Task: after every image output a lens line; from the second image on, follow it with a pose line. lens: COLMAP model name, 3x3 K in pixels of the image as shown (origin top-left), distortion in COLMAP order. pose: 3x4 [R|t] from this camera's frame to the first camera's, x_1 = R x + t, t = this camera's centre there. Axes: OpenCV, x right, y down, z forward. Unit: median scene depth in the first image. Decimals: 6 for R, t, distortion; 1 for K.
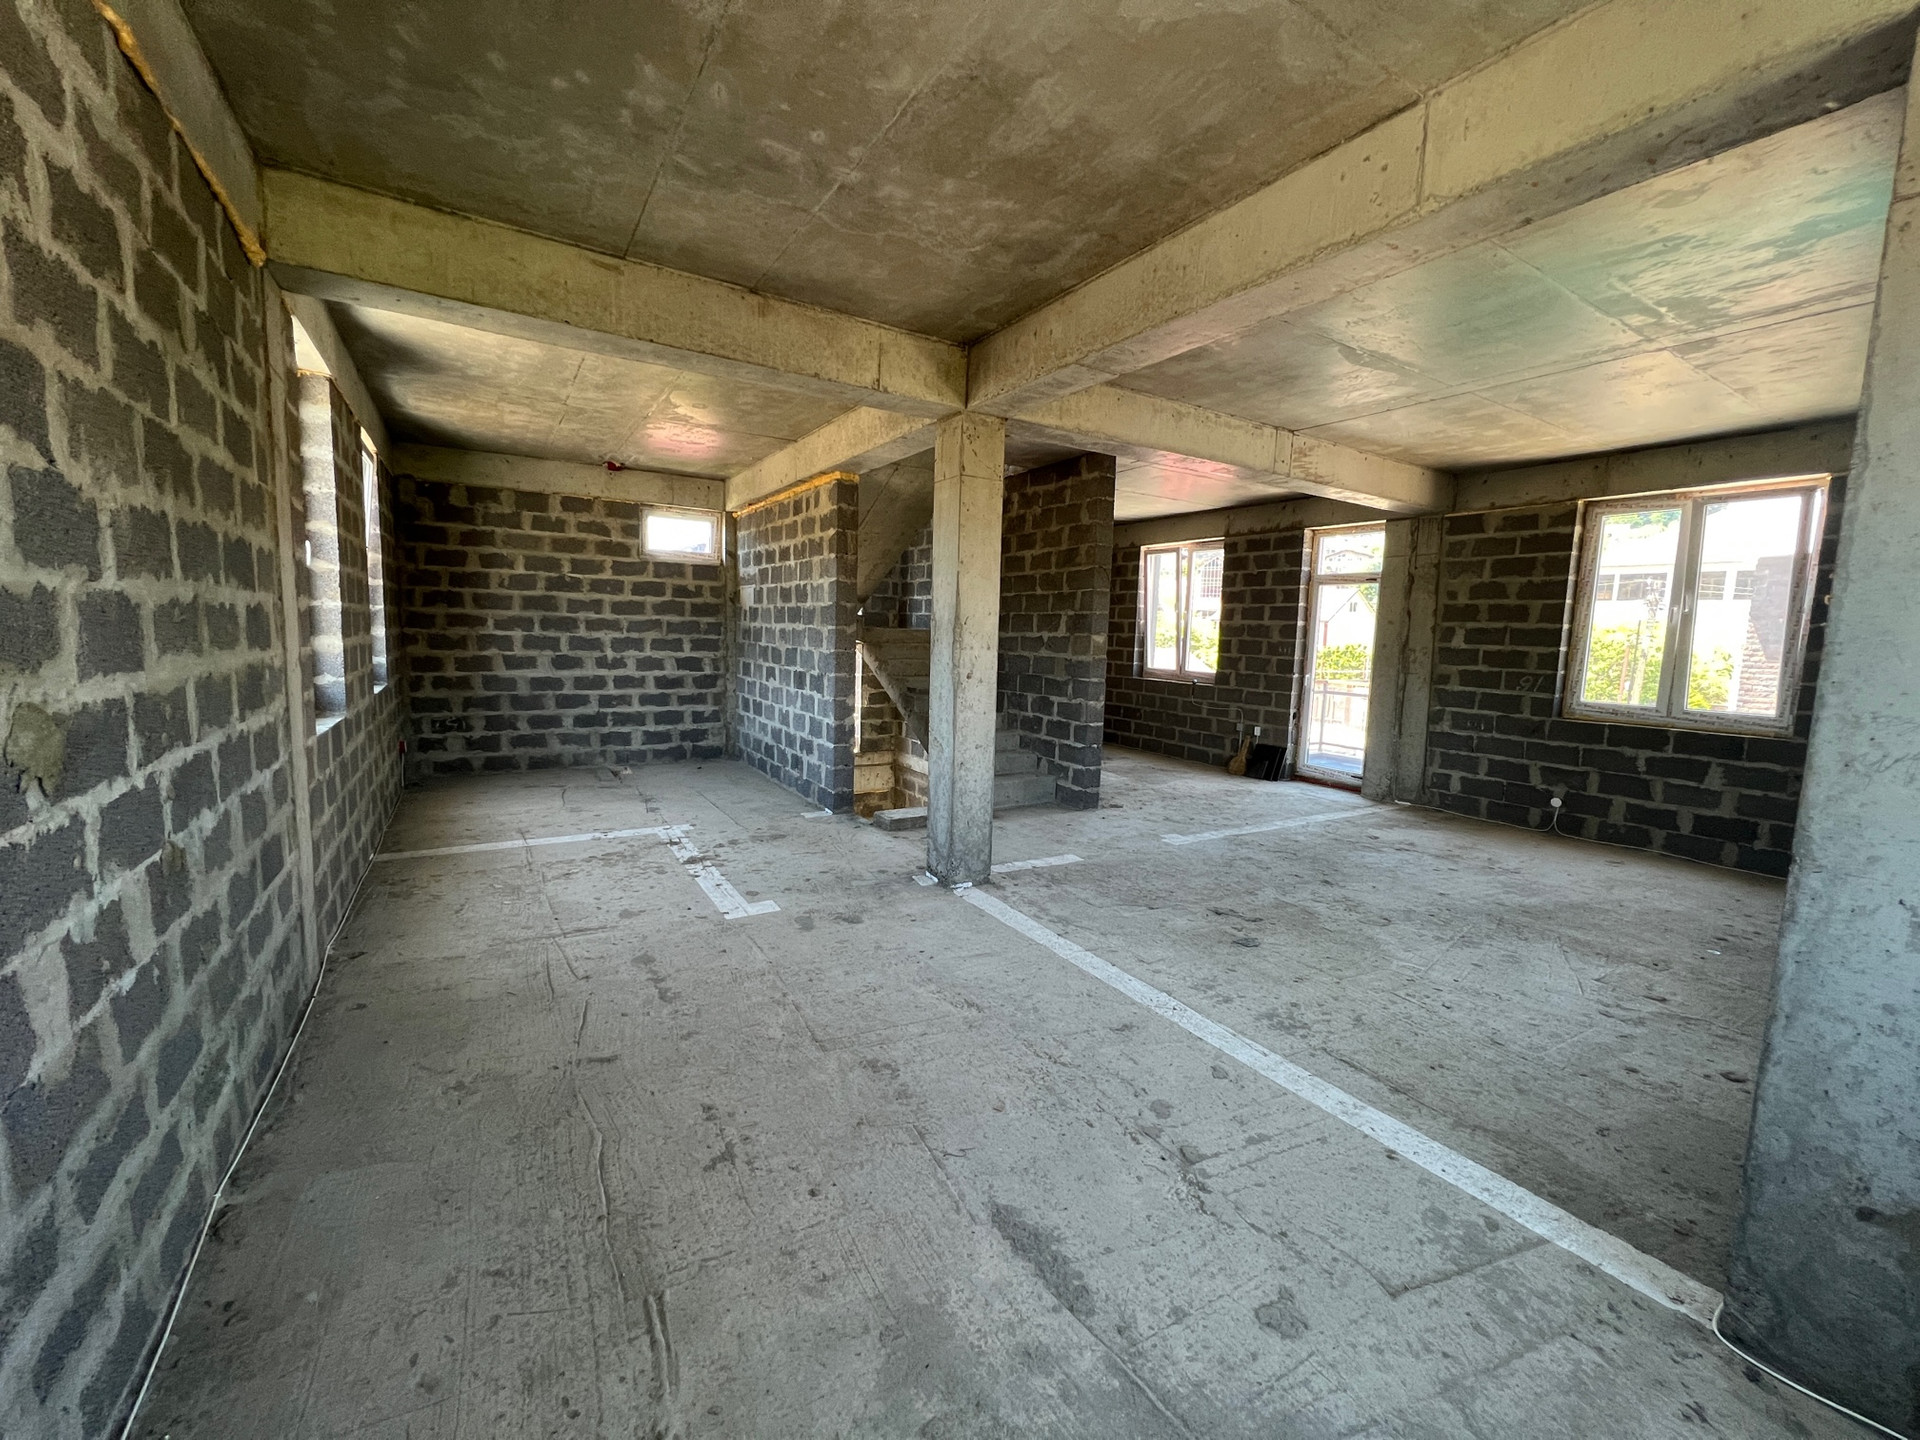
lens RADIAL K [[774.0, 0, 961.0], [0, 774.0, 722.9], [0, 0, 1]] dist [0.000735, 0.000297]
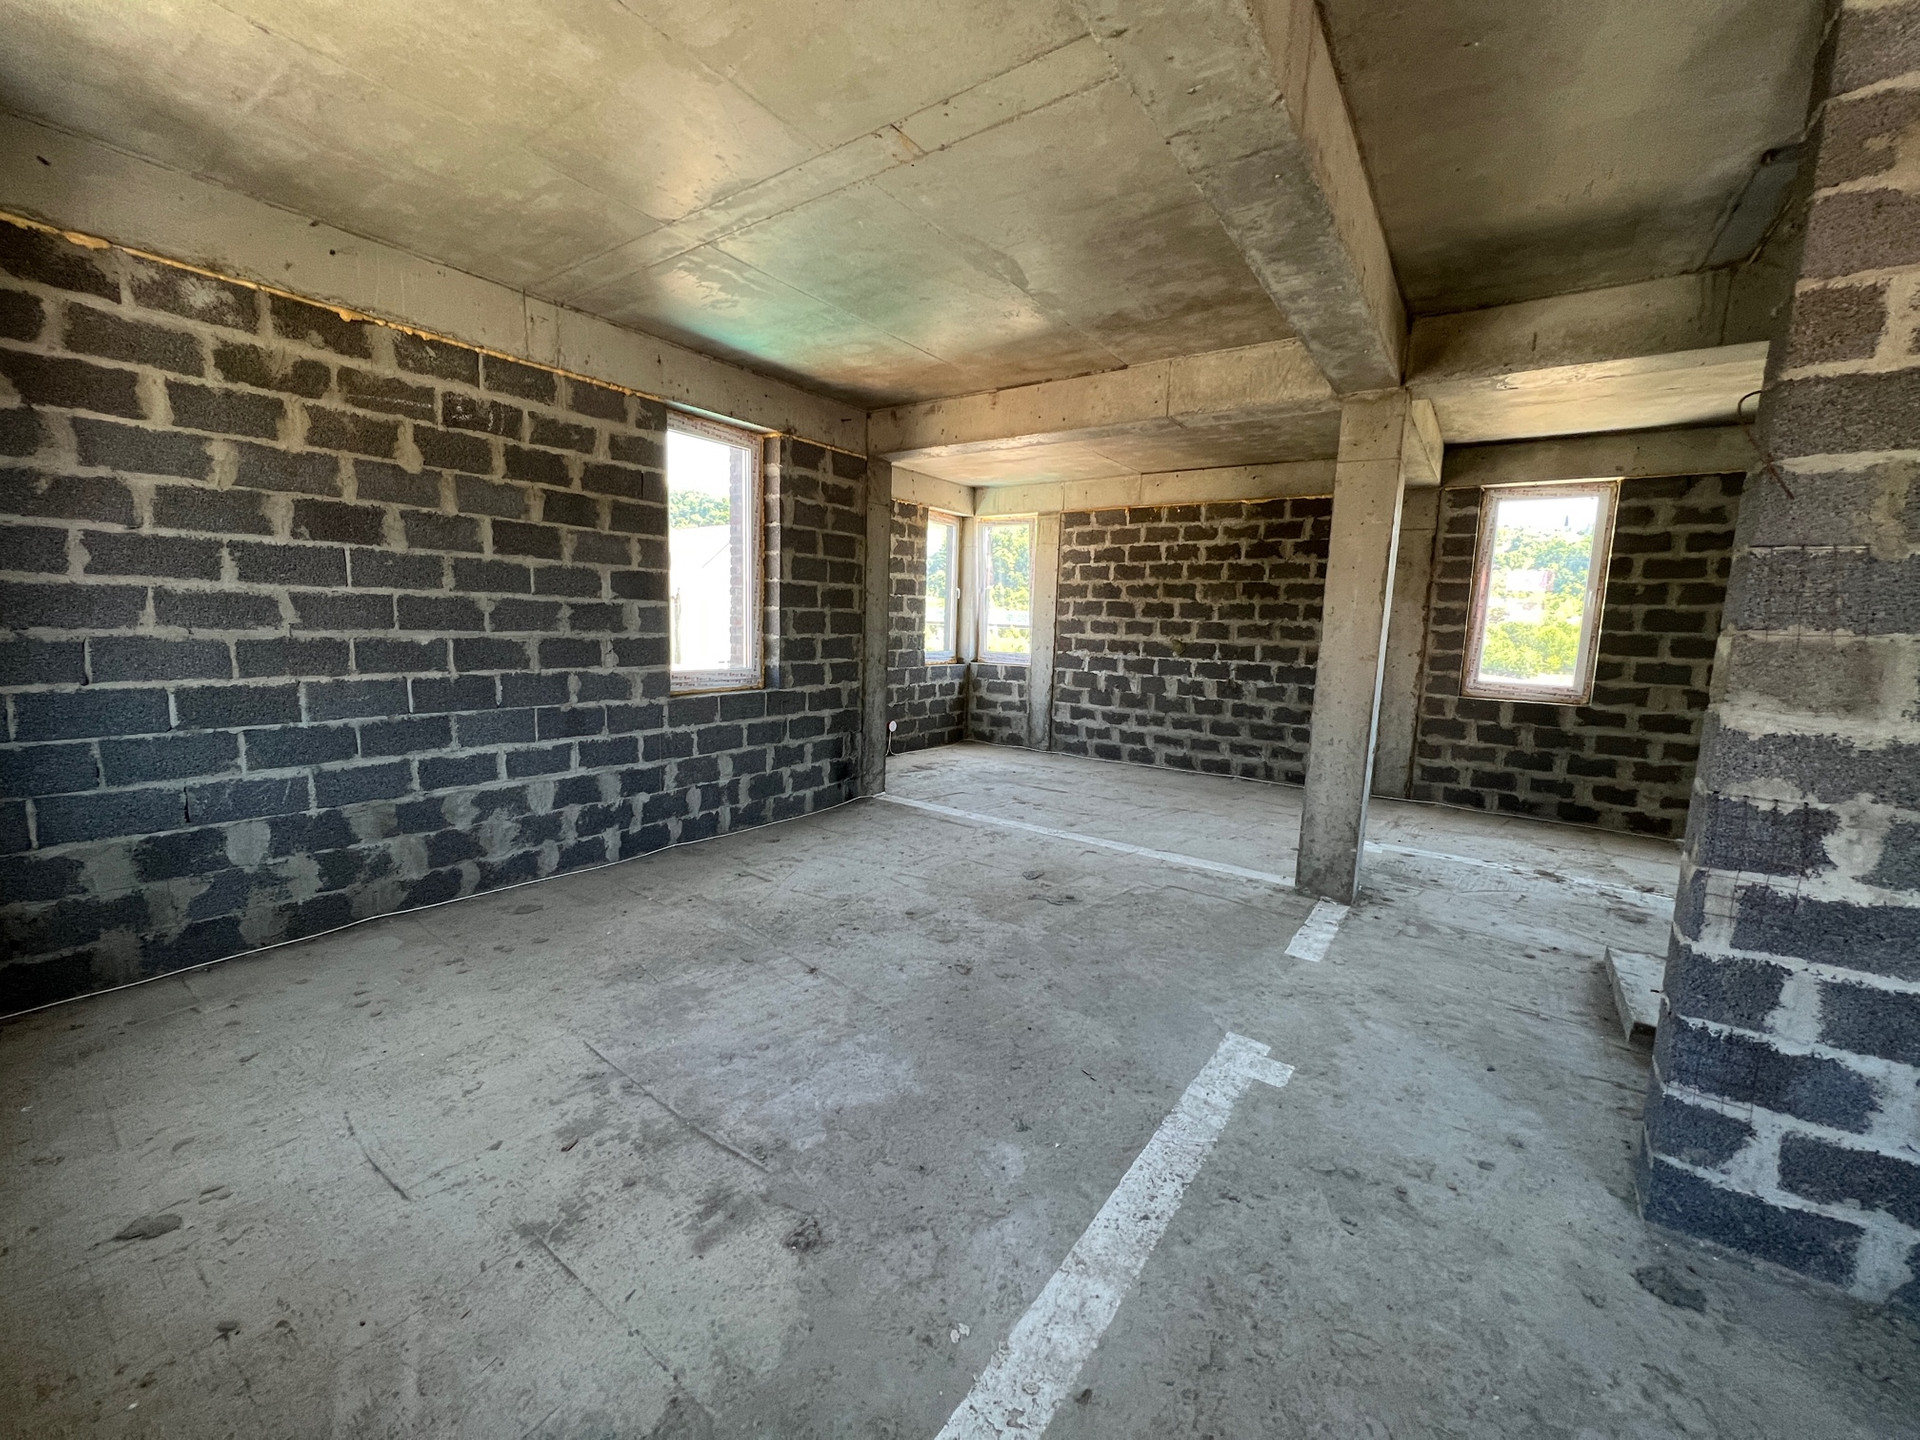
lens RADIAL K [[774.0, 0, 966.8], [0, 774.0, 731.6], [0, 0, 1]] dist [0.000735, 0.000297]
pose [[-0.916312, -0.002316, -0.400458, 0.857622], [-0.106201, 0.965584, 0.237422, -0.181486], [0.386126, 0.260081, -0.885022, 1.787025]]
